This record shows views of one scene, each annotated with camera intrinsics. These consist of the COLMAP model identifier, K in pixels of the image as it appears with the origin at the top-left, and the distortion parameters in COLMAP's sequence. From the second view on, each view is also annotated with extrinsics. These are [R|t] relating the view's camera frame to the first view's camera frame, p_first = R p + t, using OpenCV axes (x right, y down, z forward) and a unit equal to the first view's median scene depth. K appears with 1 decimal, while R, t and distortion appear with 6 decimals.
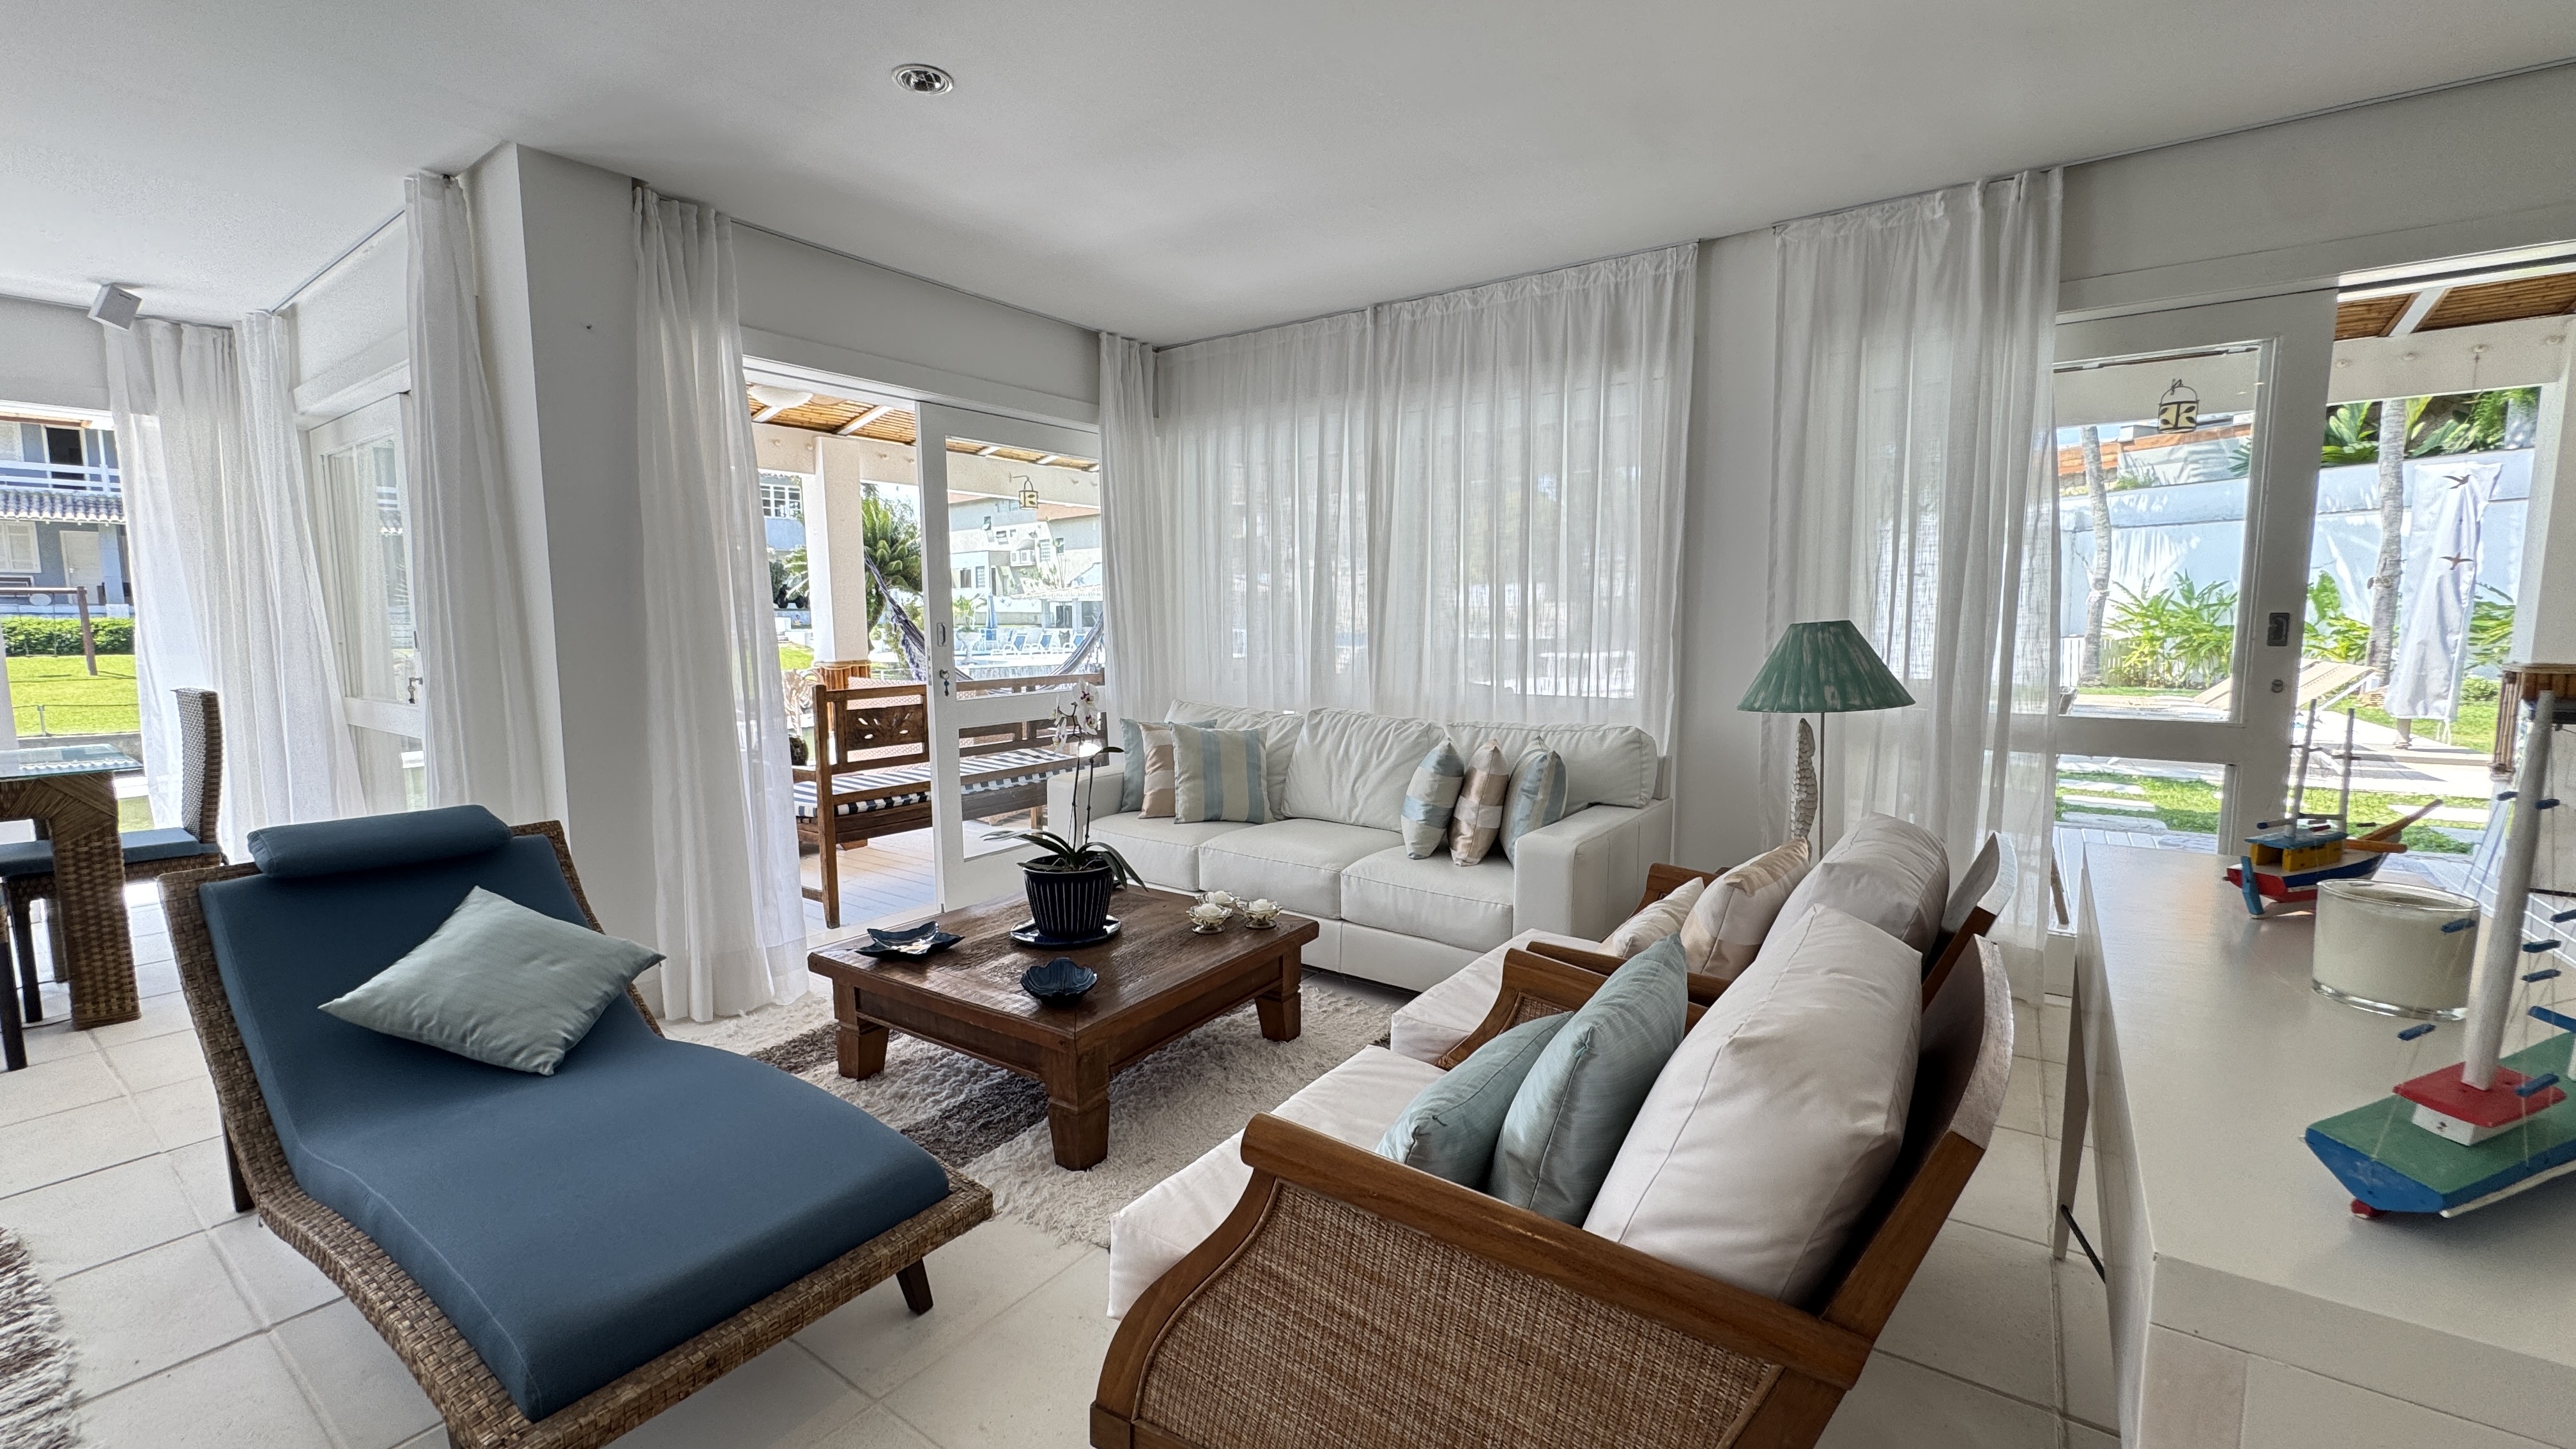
lens RADIAL K [[1029.4, 0, 1288.0], [0, 1029.4, 724.5], [0, 0, 1]] dist [-0.002442, -0.000083]
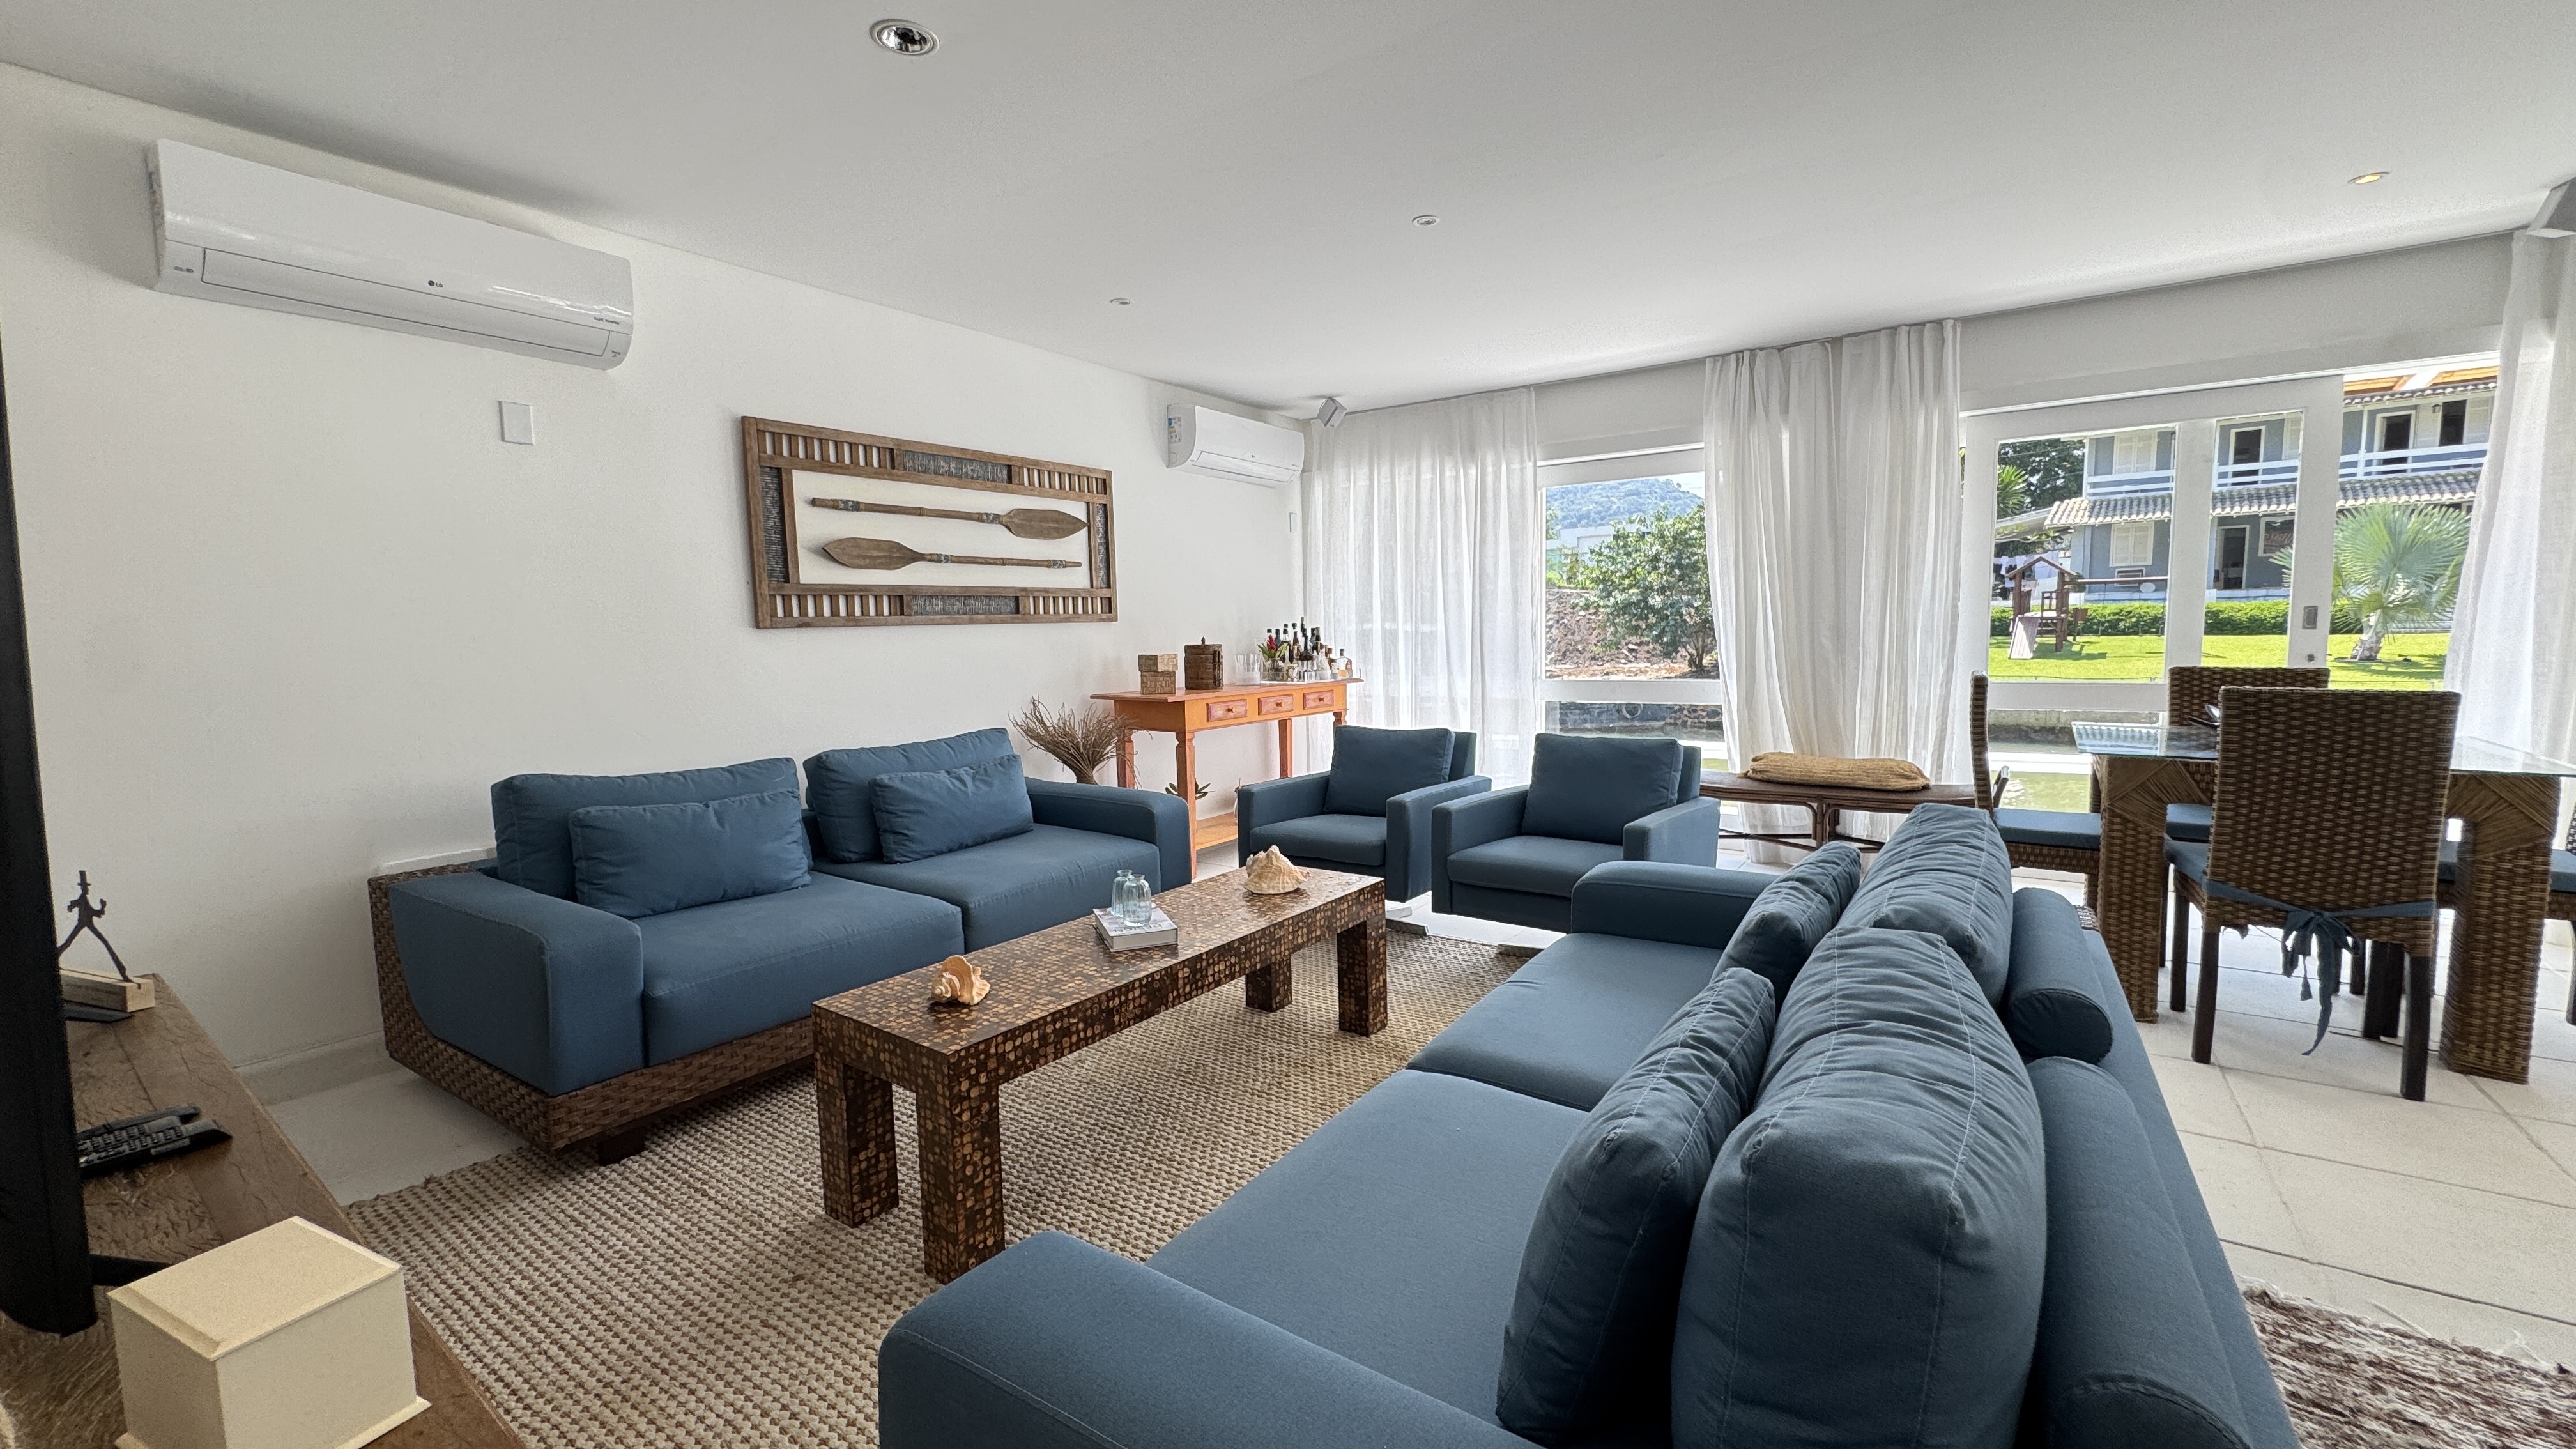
lens RADIAL K [[1029.4, 0, 1288.0], [0, 1029.4, 724.5], [0, 0, 1]] dist [-0.002442, -0.000083]
pose [[0.003849, 0.101365, -0.994842, -0.351170], [-0.084143, 0.991354, 0.100684, 0.007572], [0.996446, 0.083321, 0.012344, -0.003978]]
